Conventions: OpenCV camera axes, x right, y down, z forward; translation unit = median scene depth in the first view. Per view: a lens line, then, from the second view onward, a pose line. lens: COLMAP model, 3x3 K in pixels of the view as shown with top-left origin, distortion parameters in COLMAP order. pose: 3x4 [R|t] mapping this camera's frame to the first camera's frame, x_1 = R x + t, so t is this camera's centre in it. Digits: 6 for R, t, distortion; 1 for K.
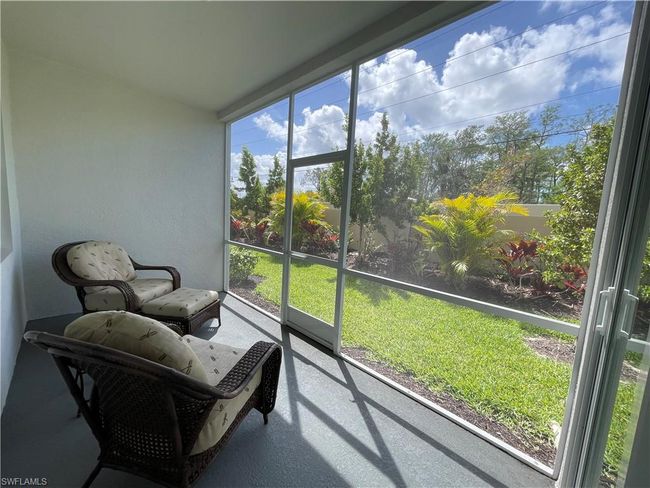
lens RADIAL K [[260.6, 0, 324.0], [0, 260.6, 244.8], [0, 0, 1]] dist [0.000271, 0.000064]
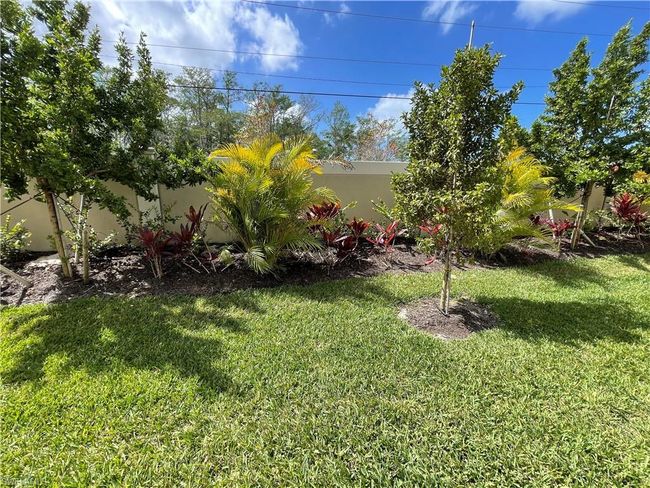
lens RADIAL K [[260.6, 0, 327.4], [0, 260.6, 247.1], [0, 0, 1]] dist [0.000271, 0.000064]
pose [[0.525419, -0.244647, 0.814913, 0.005519], [0.111674, 0.969314, 0.218998, -0.039618], [-0.843483, -0.024061, 0.536616, 0.321426]]
